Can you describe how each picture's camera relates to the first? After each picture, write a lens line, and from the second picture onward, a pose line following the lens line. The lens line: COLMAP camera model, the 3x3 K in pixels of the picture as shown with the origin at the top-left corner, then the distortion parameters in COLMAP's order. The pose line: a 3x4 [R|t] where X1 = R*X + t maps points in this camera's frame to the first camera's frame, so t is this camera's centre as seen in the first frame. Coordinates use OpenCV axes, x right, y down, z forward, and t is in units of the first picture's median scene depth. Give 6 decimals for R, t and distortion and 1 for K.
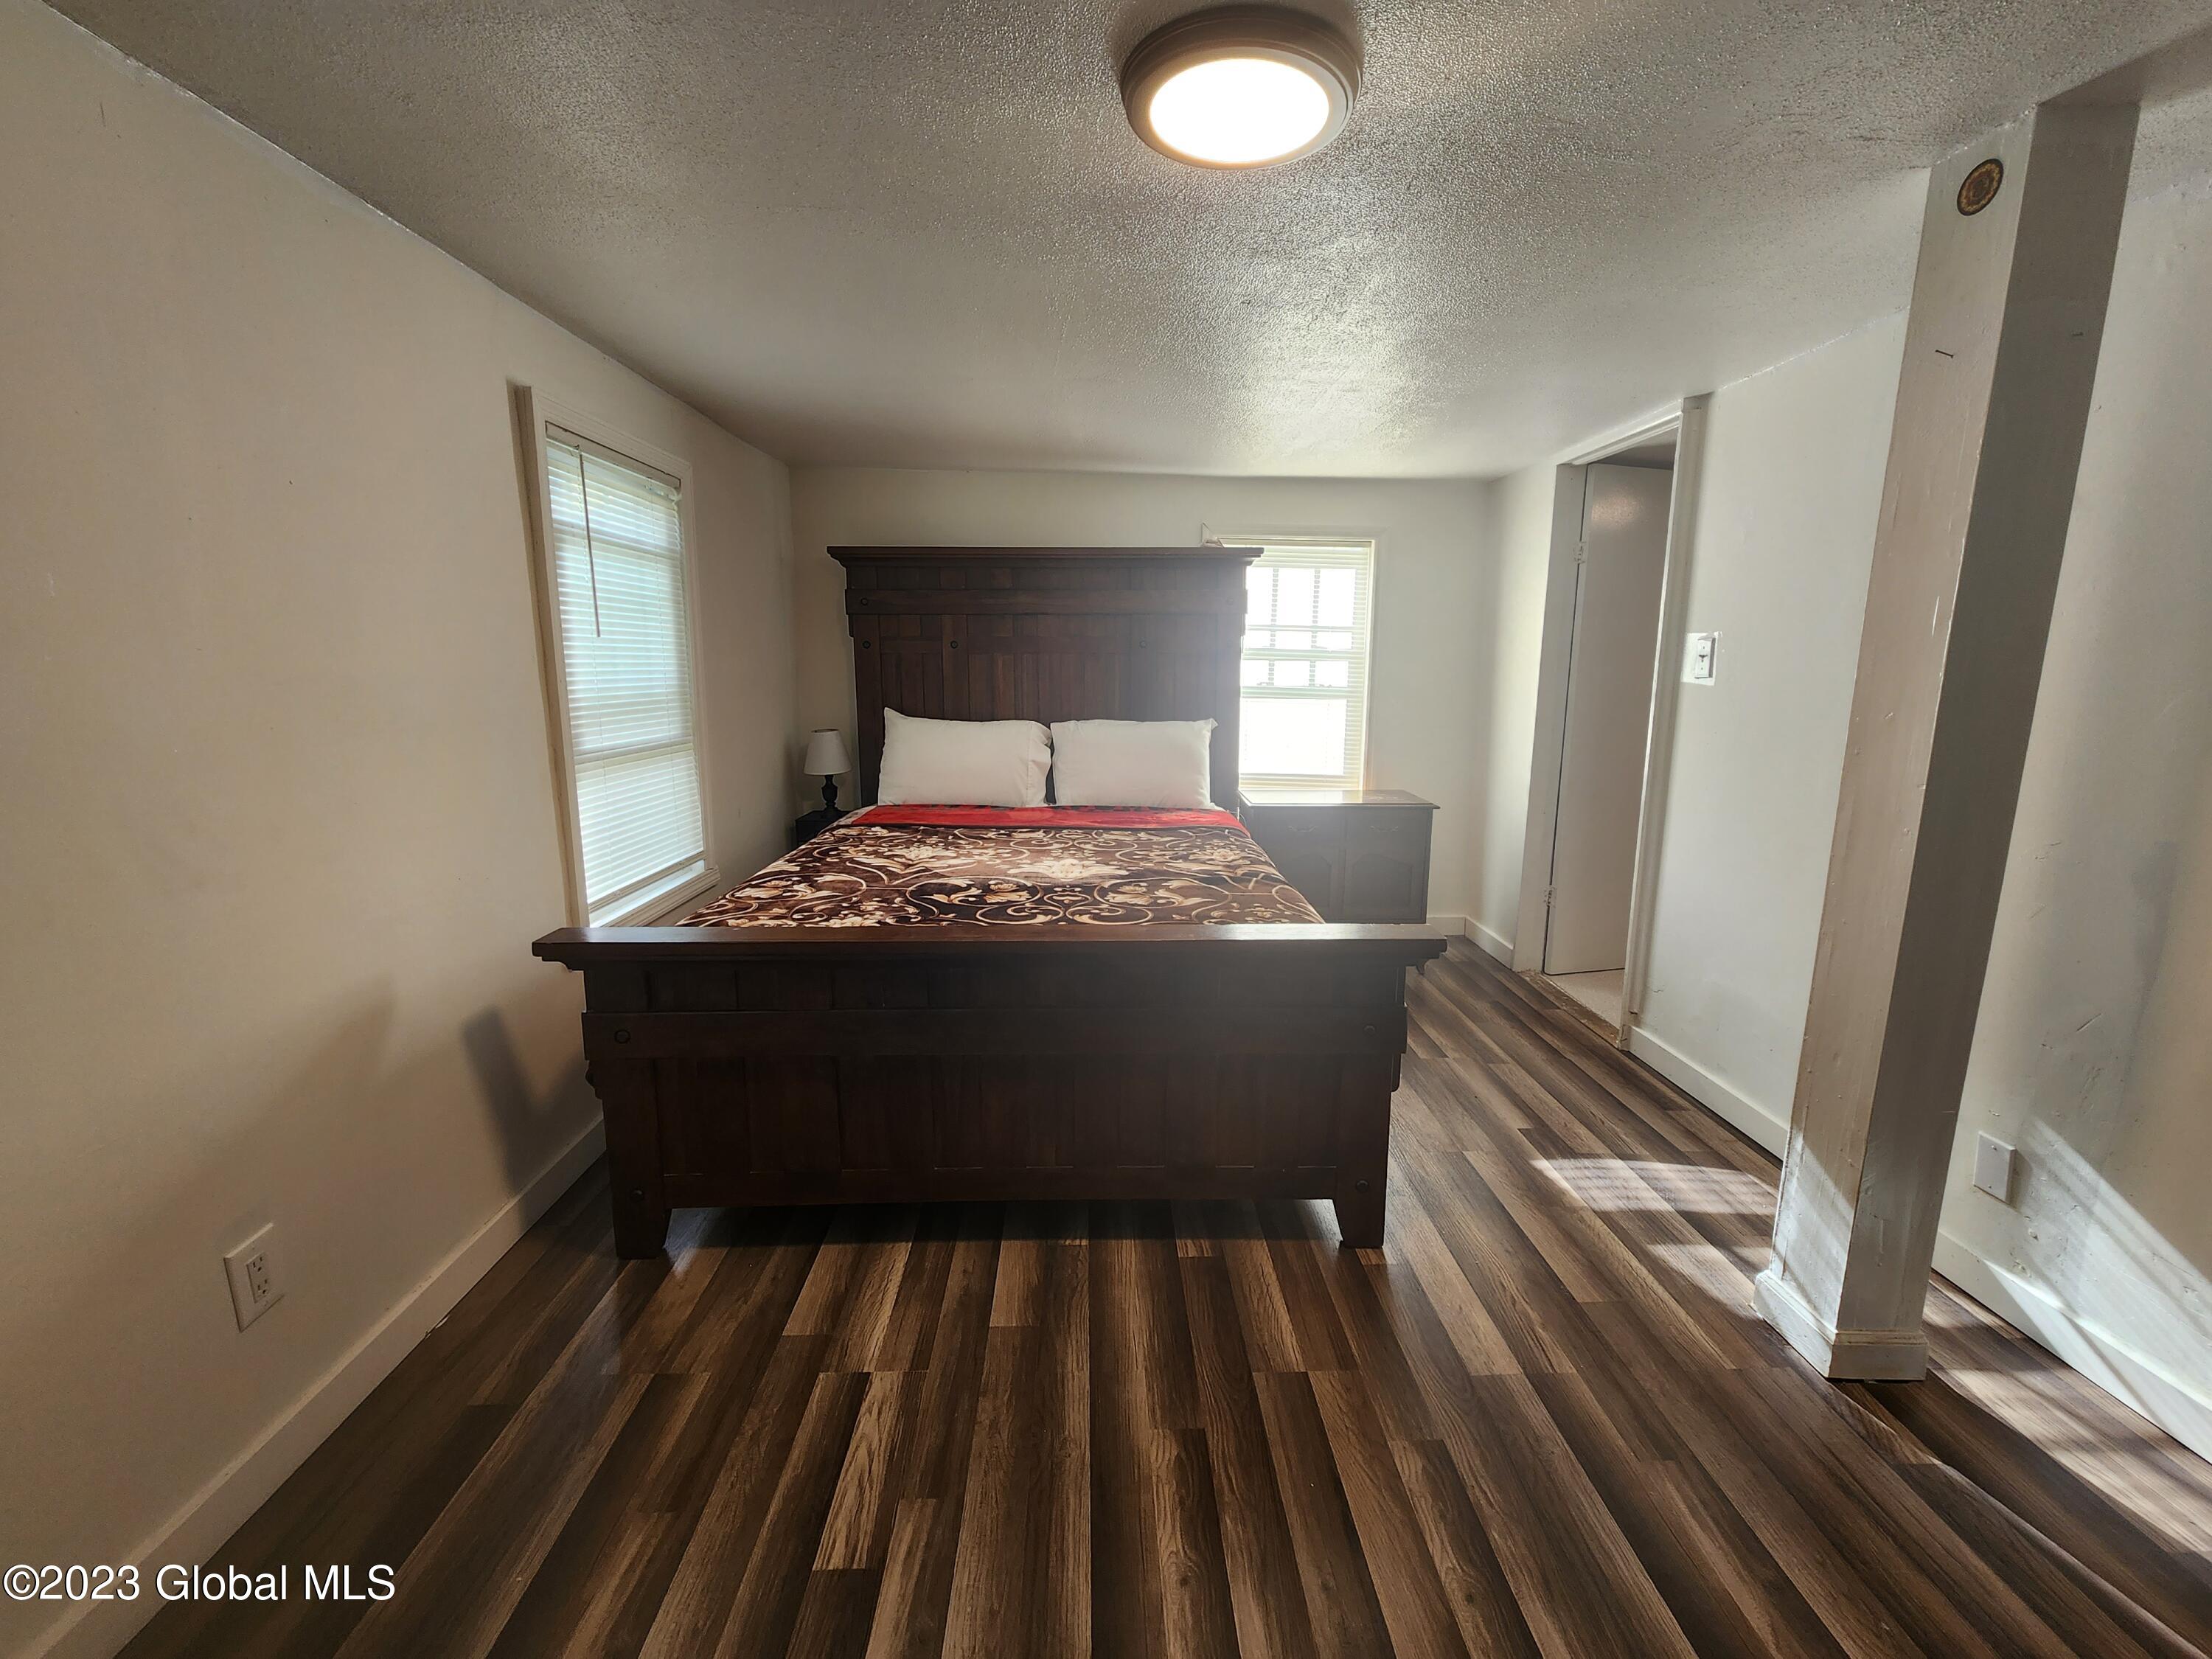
lens RADIAL K [[902.9, 0, 1112.9], [0, 902.9, 830.7], [0, 0, 1]] dist [-0.005615, -0.000406]
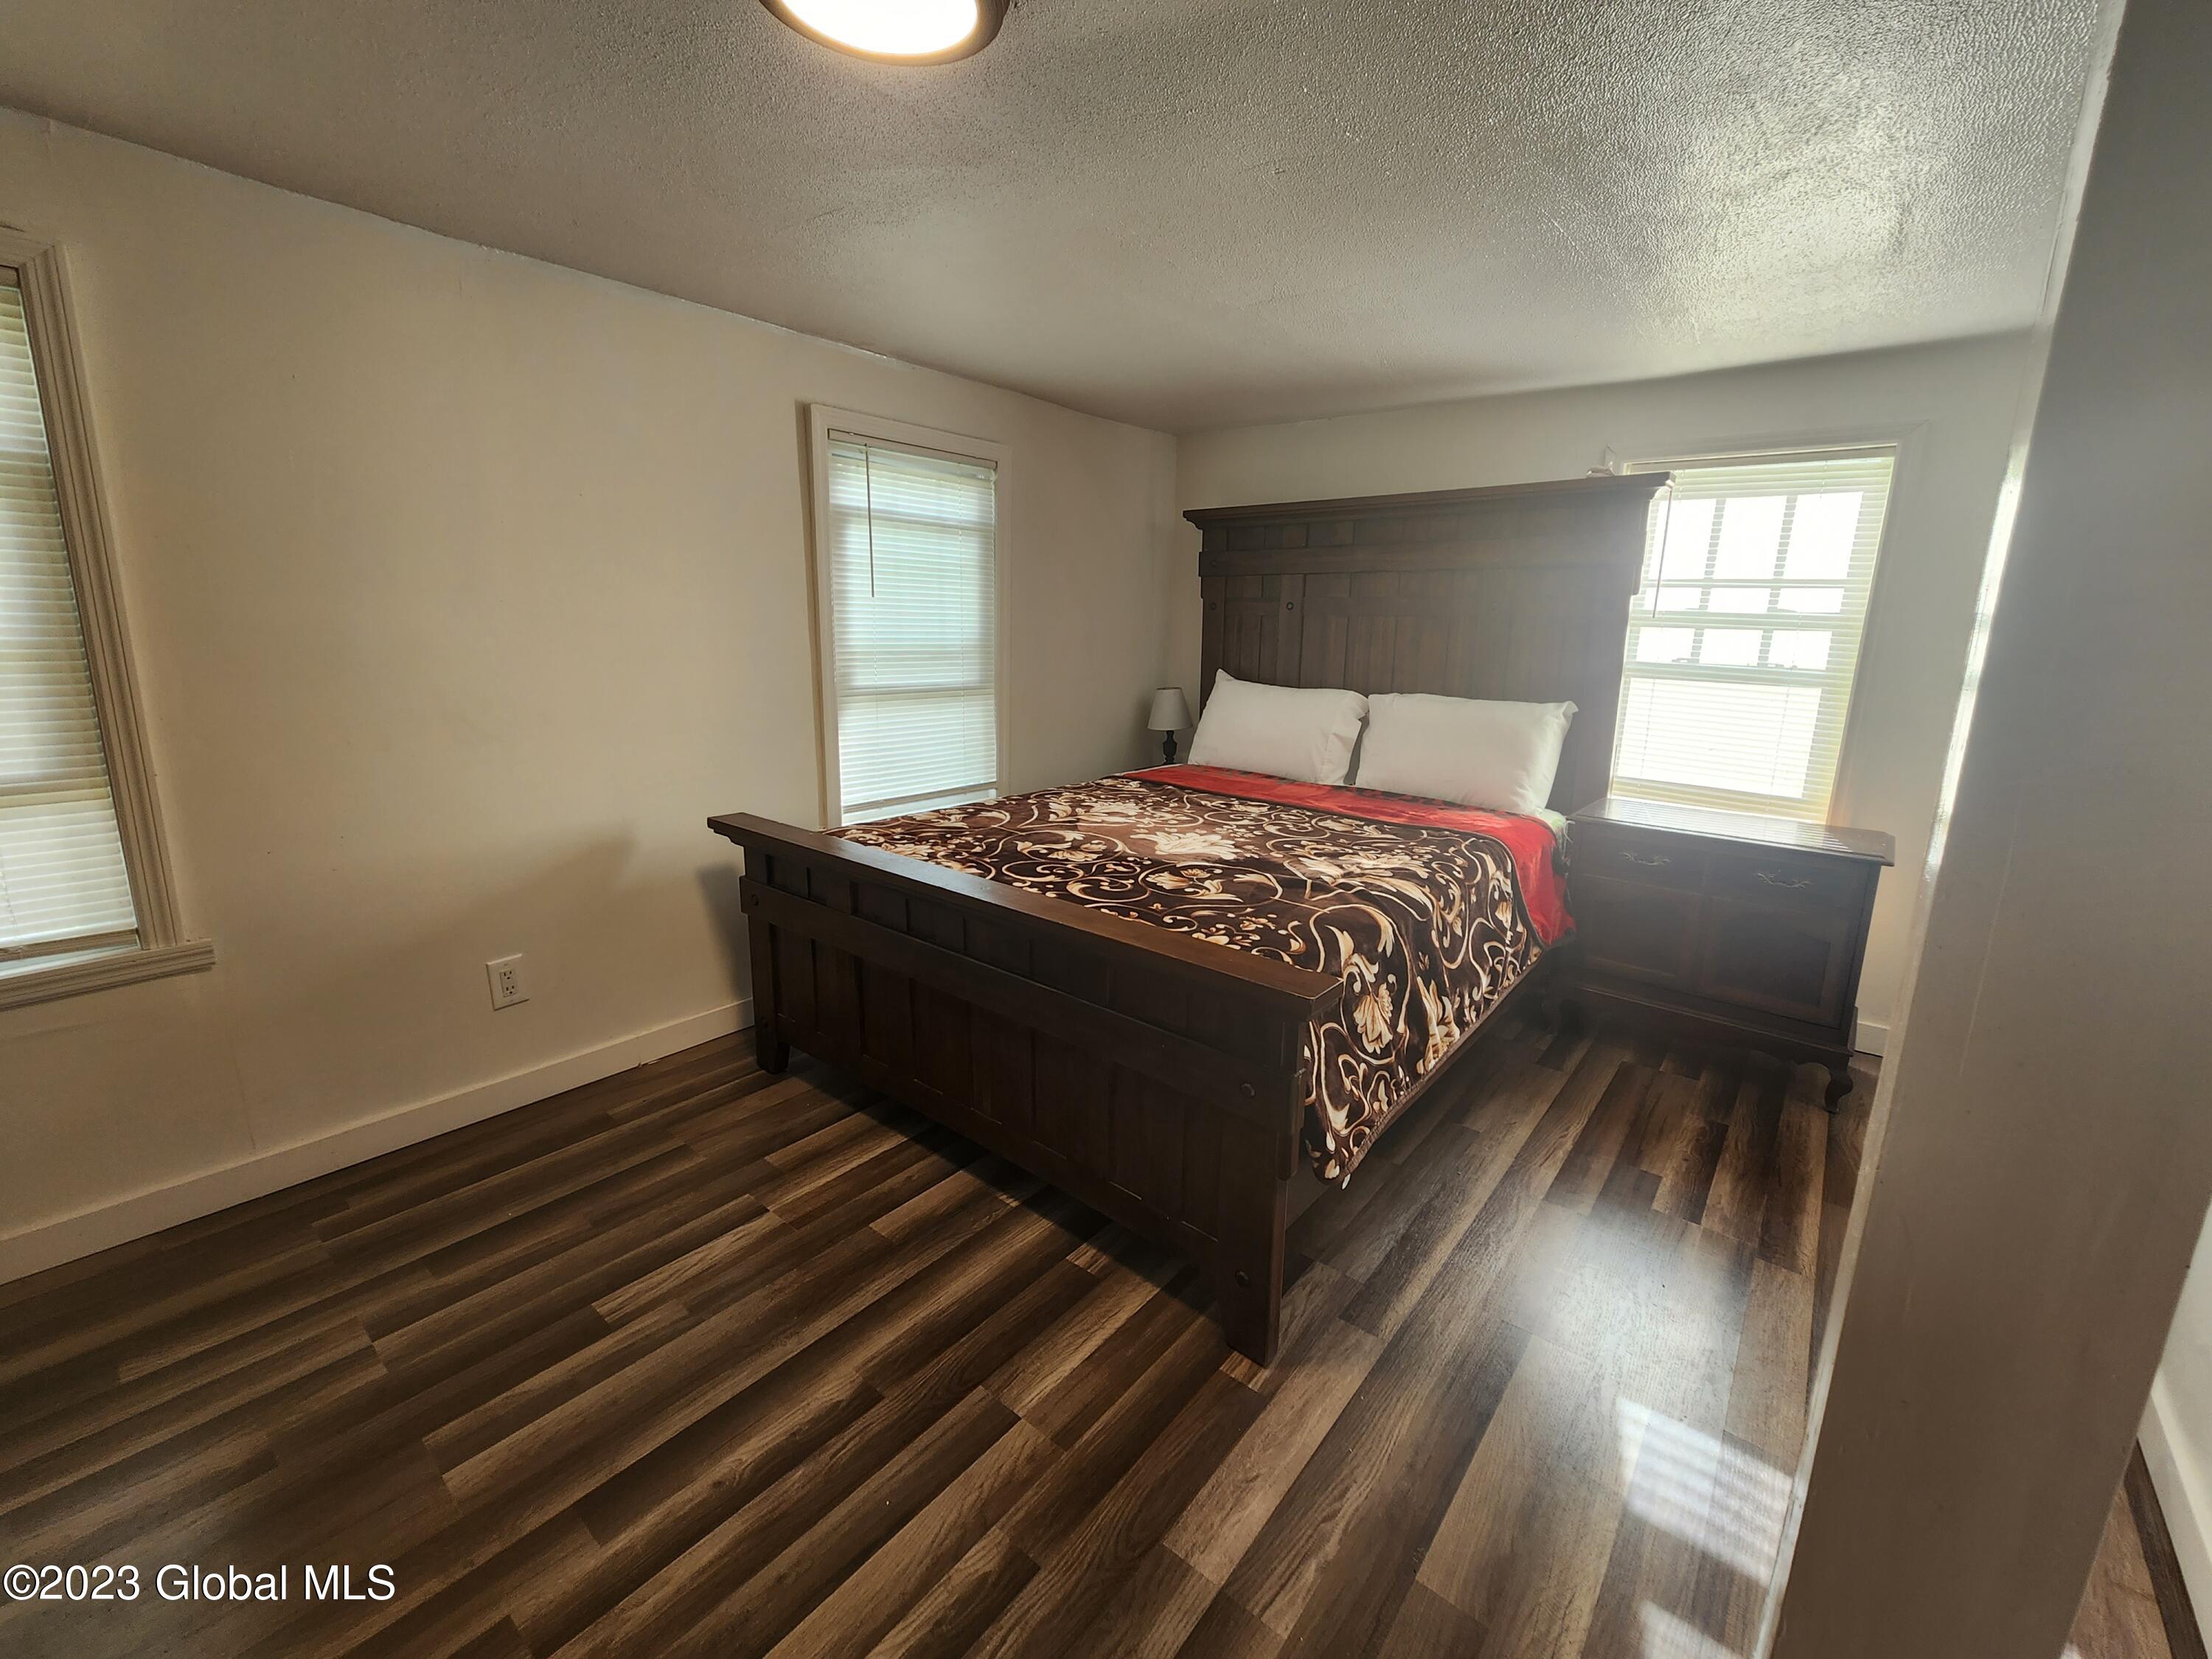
lens RADIAL K [[902.9, 0, 1112.9], [0, 902.9, 830.7], [0, 0, 1]] dist [-0.005615, -0.000406]
pose [[0.754719, 0.156943, -0.636999, 0.438912], [-0.136044, 0.987298, 0.082063, -0.033404], [0.641787, 0.024726, 0.766484, 0.209050]]
